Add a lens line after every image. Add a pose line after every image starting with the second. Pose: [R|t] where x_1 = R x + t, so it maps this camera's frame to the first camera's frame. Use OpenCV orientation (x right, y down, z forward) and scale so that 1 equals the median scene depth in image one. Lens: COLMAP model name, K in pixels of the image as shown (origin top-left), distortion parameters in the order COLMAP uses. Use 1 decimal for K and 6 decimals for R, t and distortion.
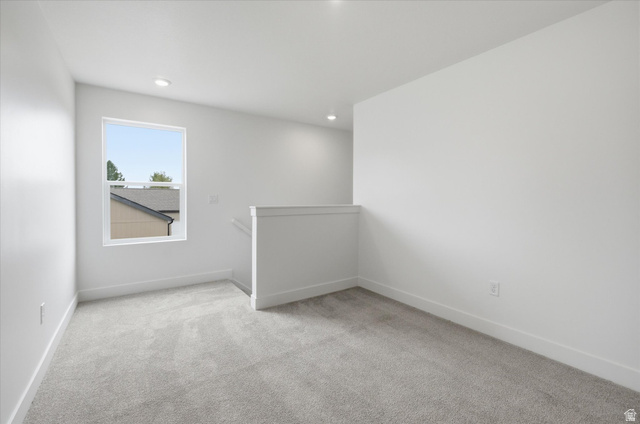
lens RADIAL K [[269.1, 0, 319.9], [0, 269.1, 214.2], [0, 0, 1]] dist [-0.012028, 0.000798]
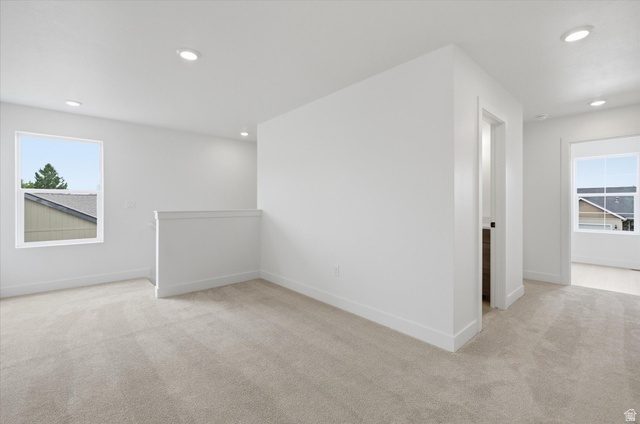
lens RADIAL K [[269.1, 0, 319.9], [0, 269.1, 214.2], [0, 0, 1]] dist [-0.012028, 0.000798]
pose [[0.991900, -0.006975, 0.126833, 0.321224], [0.009829, 0.999712, -0.021885, 0.019243], [-0.126643, 0.022954, 0.991683, -0.267323]]
